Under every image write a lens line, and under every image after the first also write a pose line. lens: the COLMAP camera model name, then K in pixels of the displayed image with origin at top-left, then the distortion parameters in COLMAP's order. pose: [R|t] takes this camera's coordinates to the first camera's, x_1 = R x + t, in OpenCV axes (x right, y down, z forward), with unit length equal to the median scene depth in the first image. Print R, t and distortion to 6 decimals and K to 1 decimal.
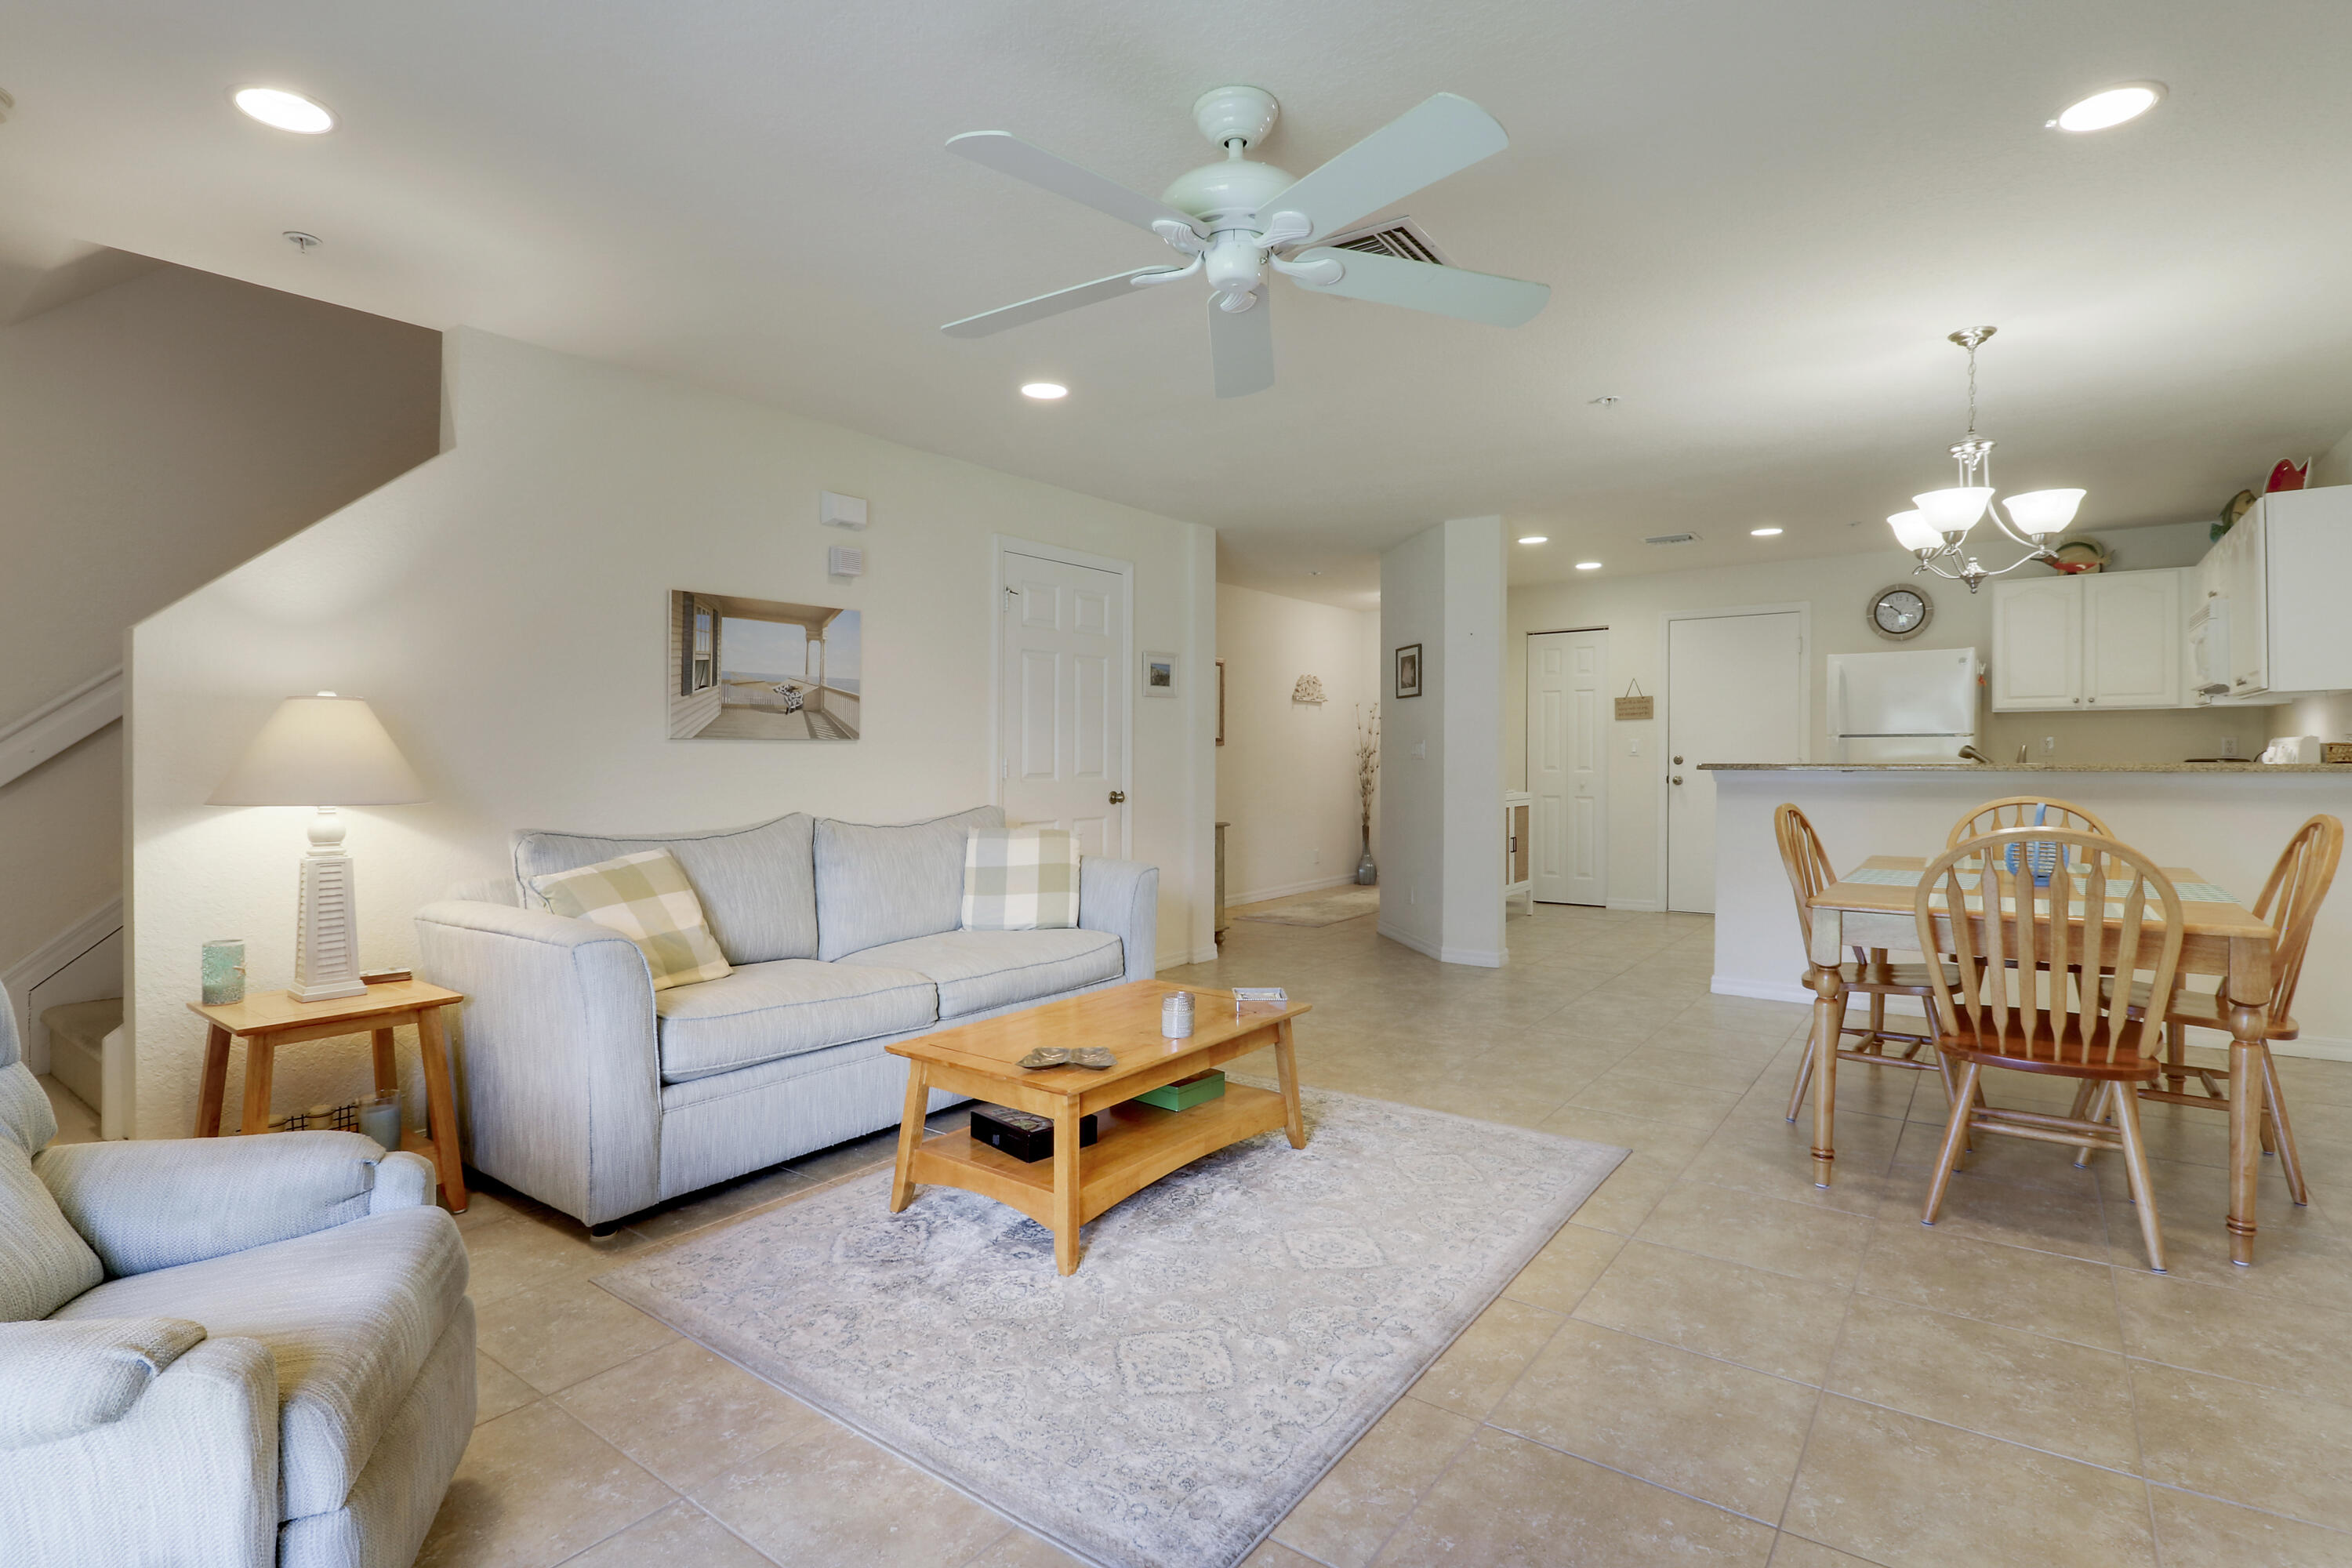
lens RADIAL K [[1103.8, 0, 1180.8], [0, 1103.8, 744.2], [0, 0, 1]] dist [0.010219, -0.016062]
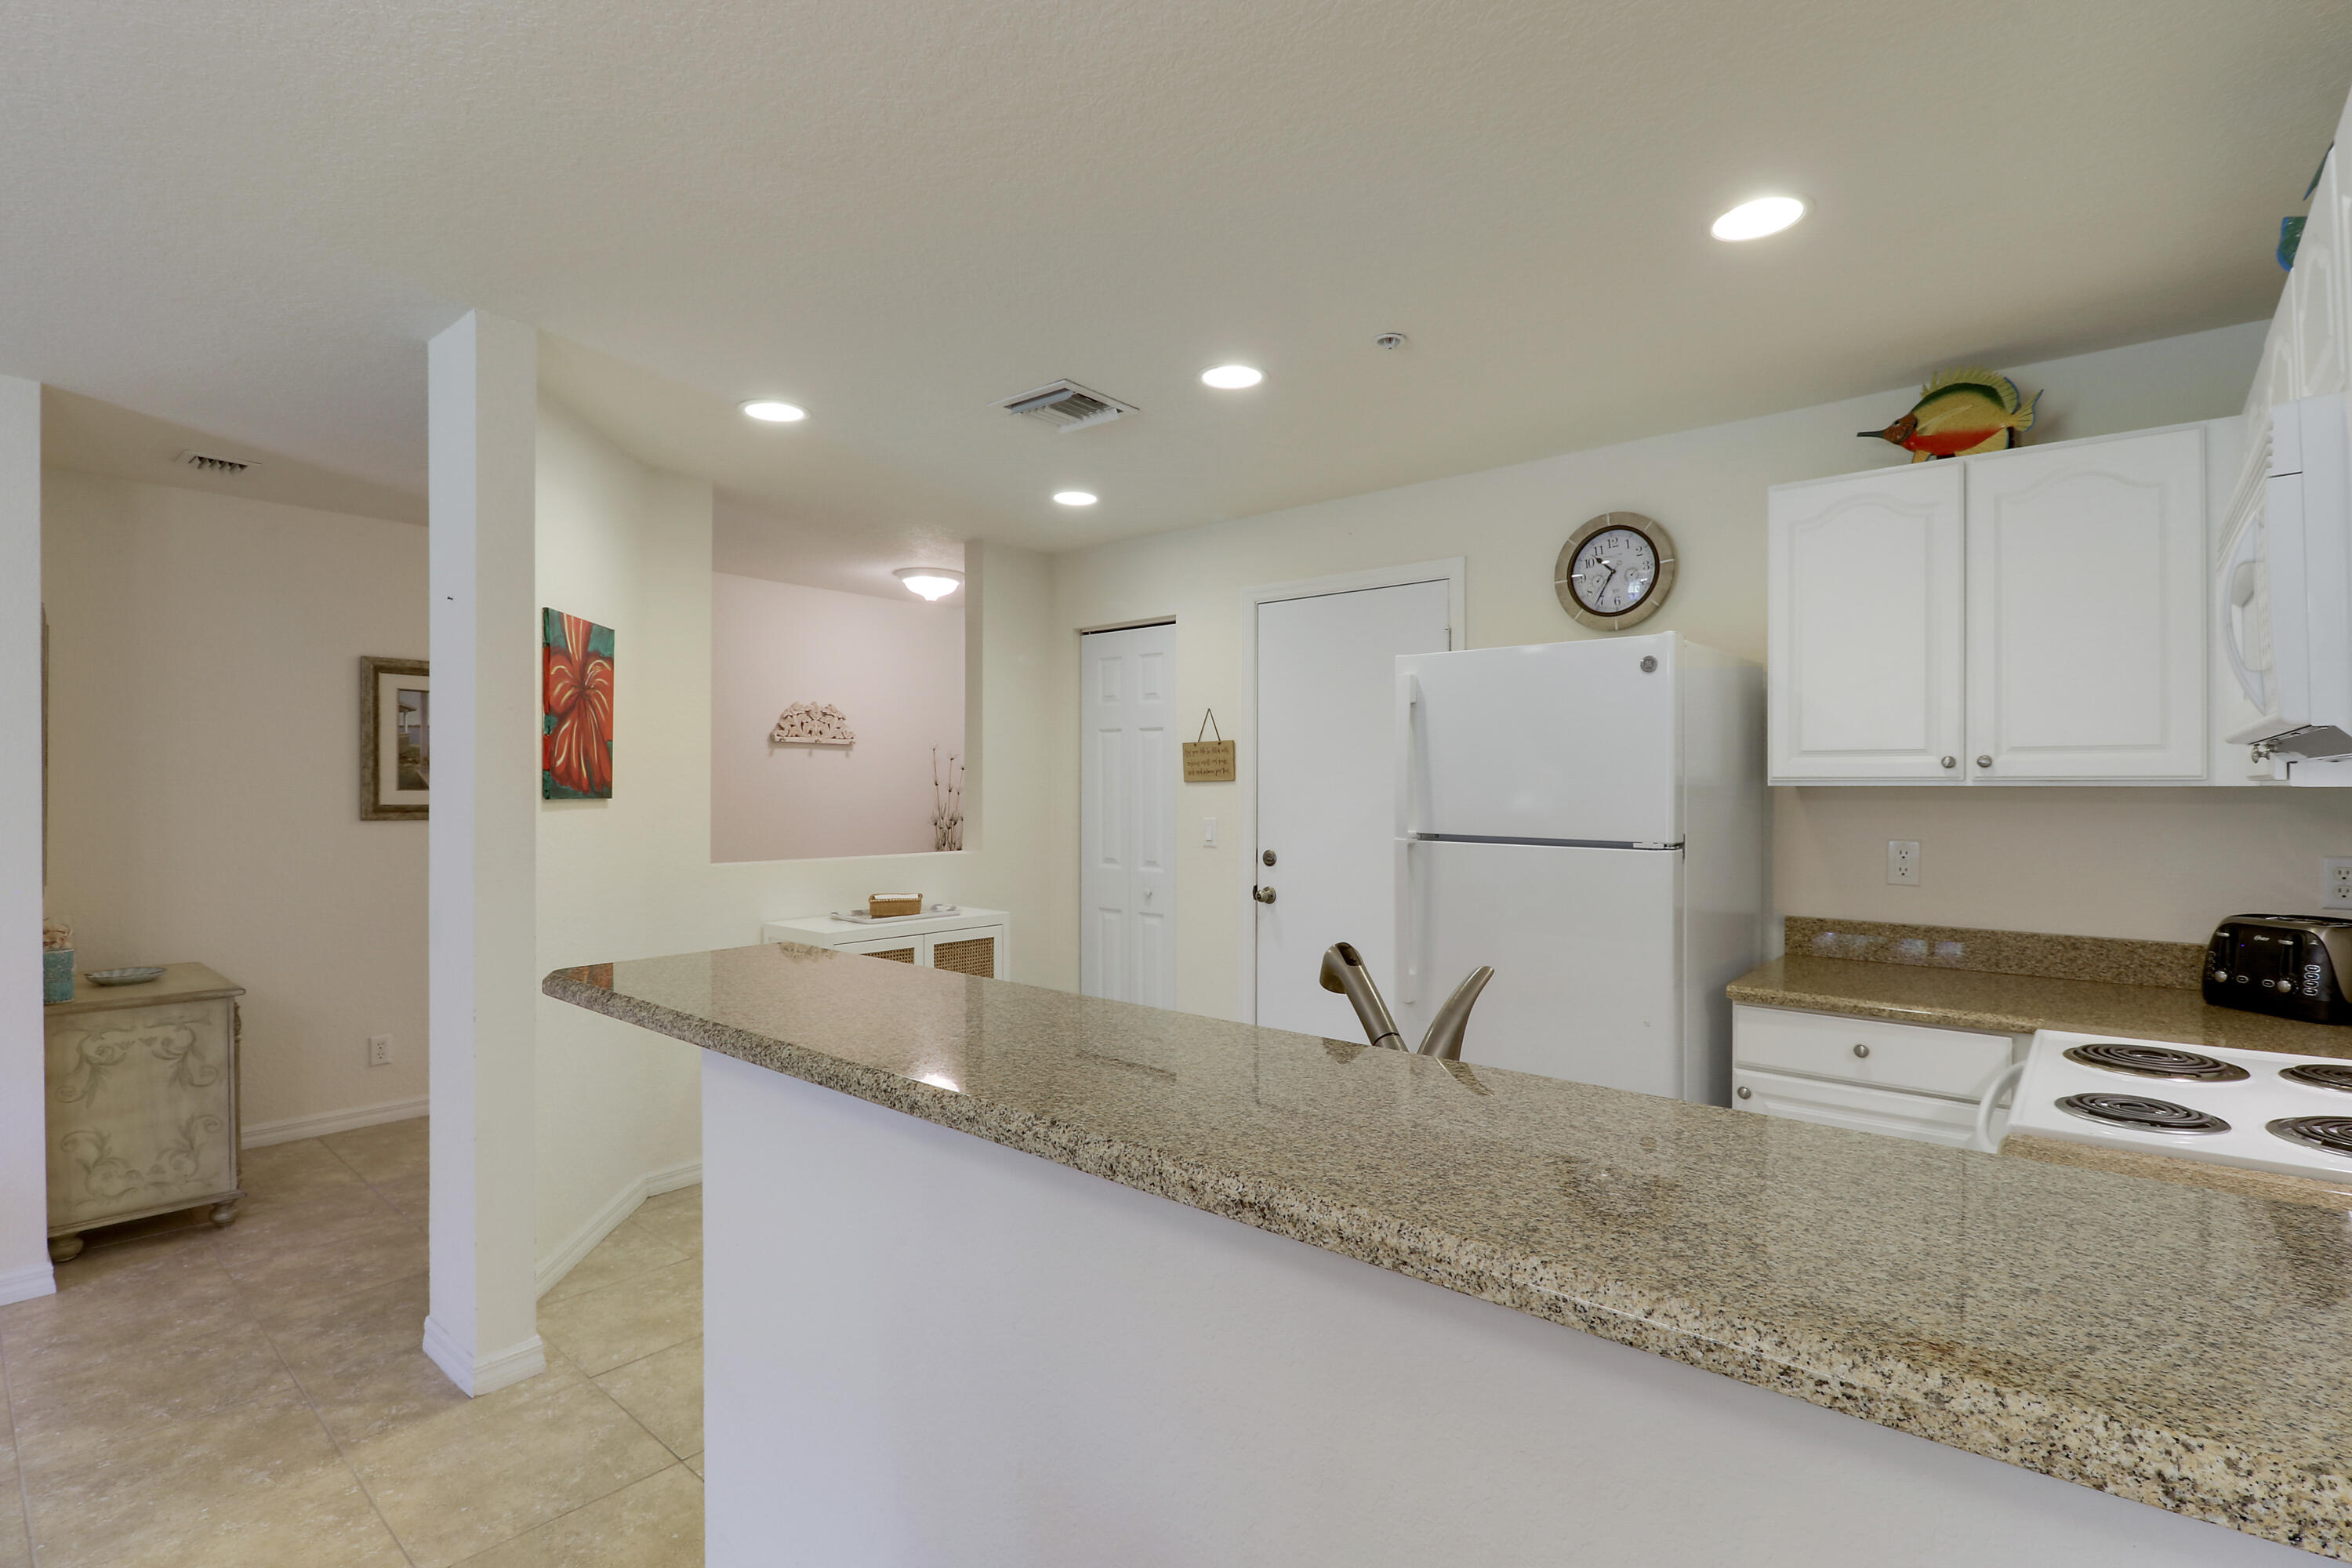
lens RADIAL K [[1077.2, 0, 1176.0], [0, 1077.2, 784.0], [0, 0, 1]] dist [-0.000676, -0.012557]
pose [[0.997086, 0.004964, -0.076131, 0.836865], [-0.004206, 0.999940, 0.010113, -0.051666], [0.076176, -0.009763, 0.997047, 0.874471]]
